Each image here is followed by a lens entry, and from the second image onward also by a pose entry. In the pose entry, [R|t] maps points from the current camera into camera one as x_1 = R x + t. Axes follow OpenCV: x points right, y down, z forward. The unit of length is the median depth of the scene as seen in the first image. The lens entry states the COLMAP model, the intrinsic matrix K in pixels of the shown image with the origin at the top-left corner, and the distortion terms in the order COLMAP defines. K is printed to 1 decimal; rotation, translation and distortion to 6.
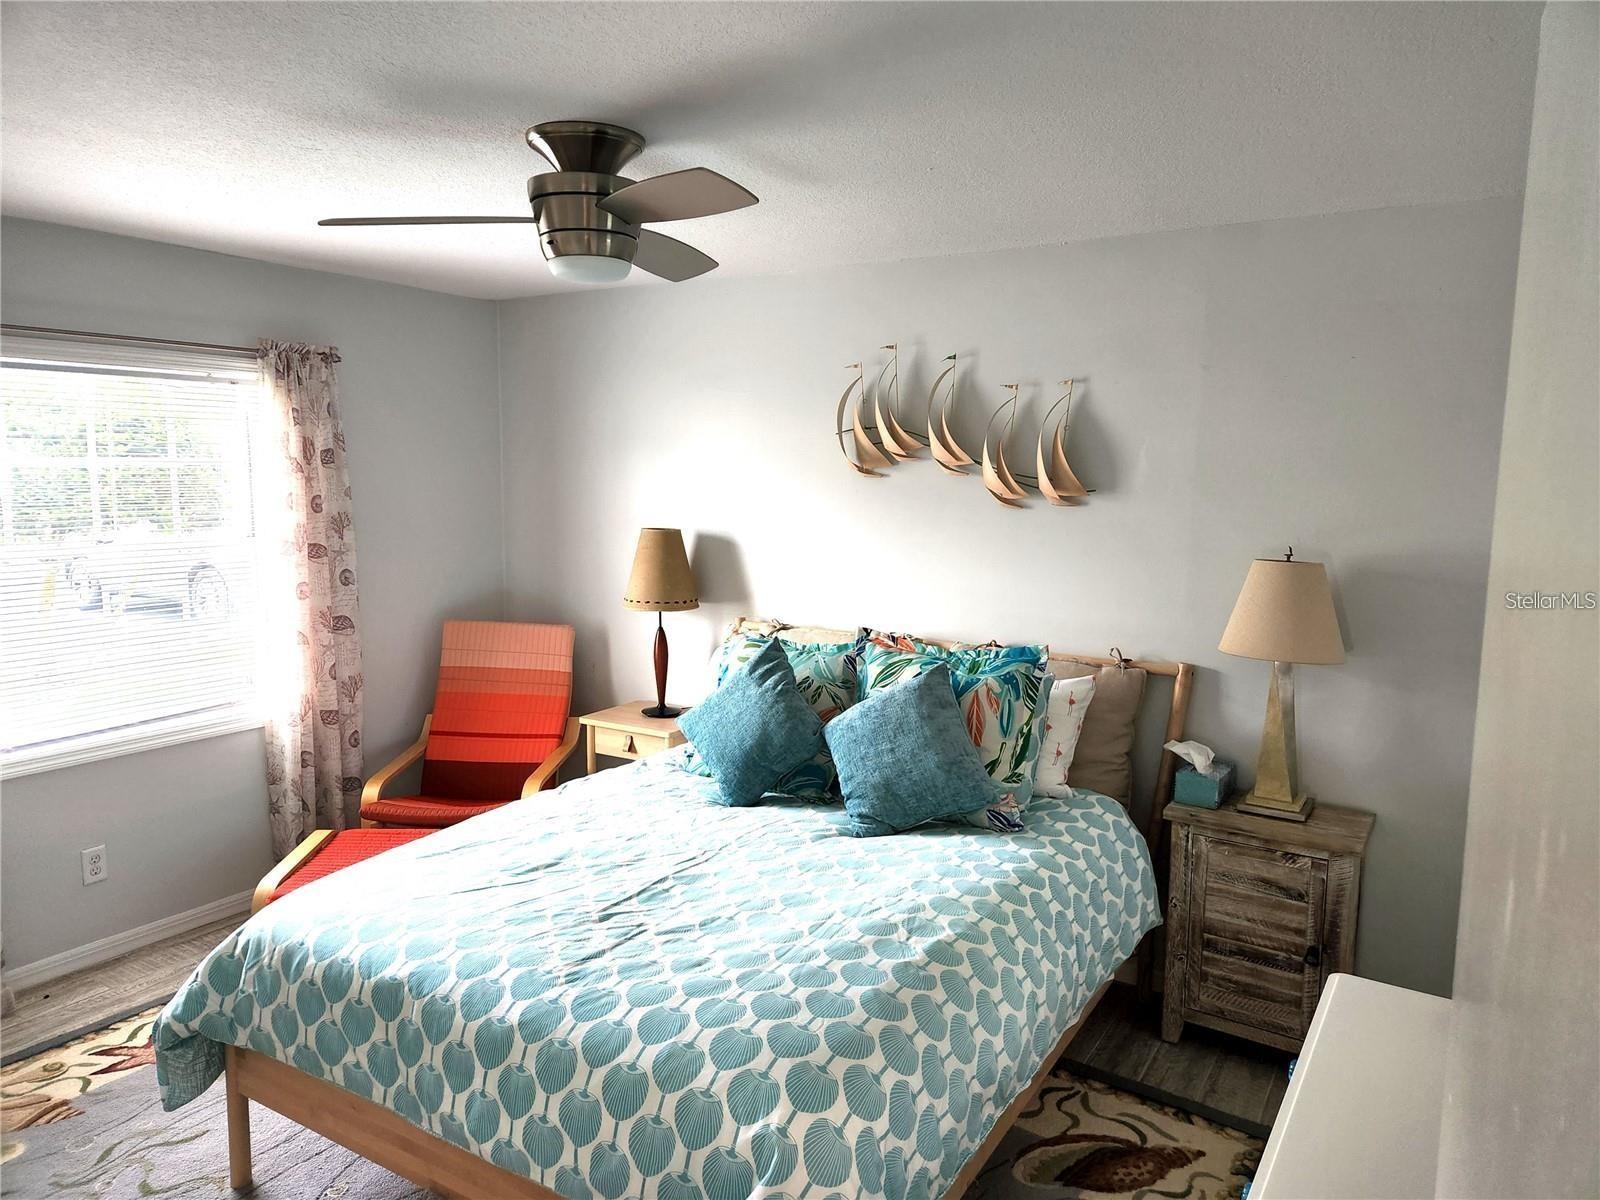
lens RADIAL K [[1080.1, 0, 801.2], [0, 1080.1, 602.5], [0, 0, 1]] dist [0.063975, -0.032598]
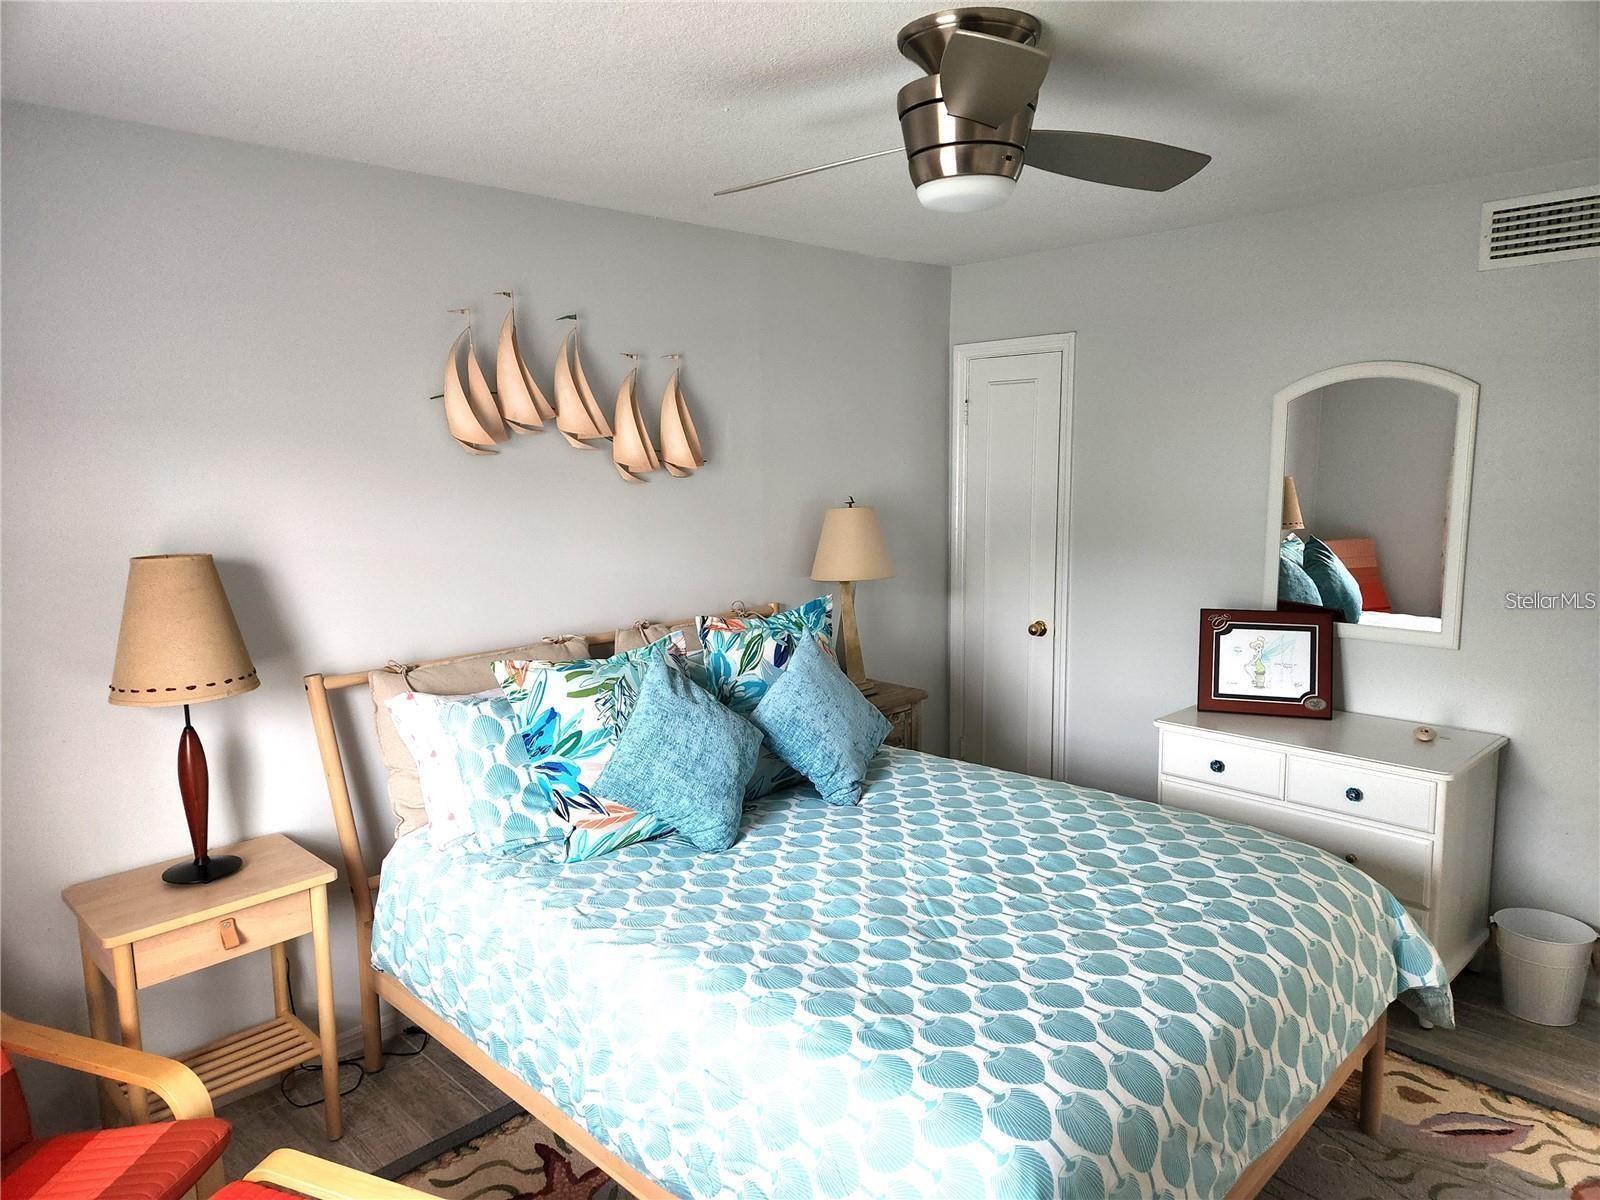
lens RADIAL K [[1080.1, 0, 798.0], [0, 1080.1, 598.0], [0, 0, 1]] dist [0.063975, -0.032598]
pose [[0.231286, -0.152696, 0.960828, -0.770208], [0.145546, 0.981923, 0.121013, -0.086861], [-0.961937, 0.111856, 0.249329, 0.676725]]
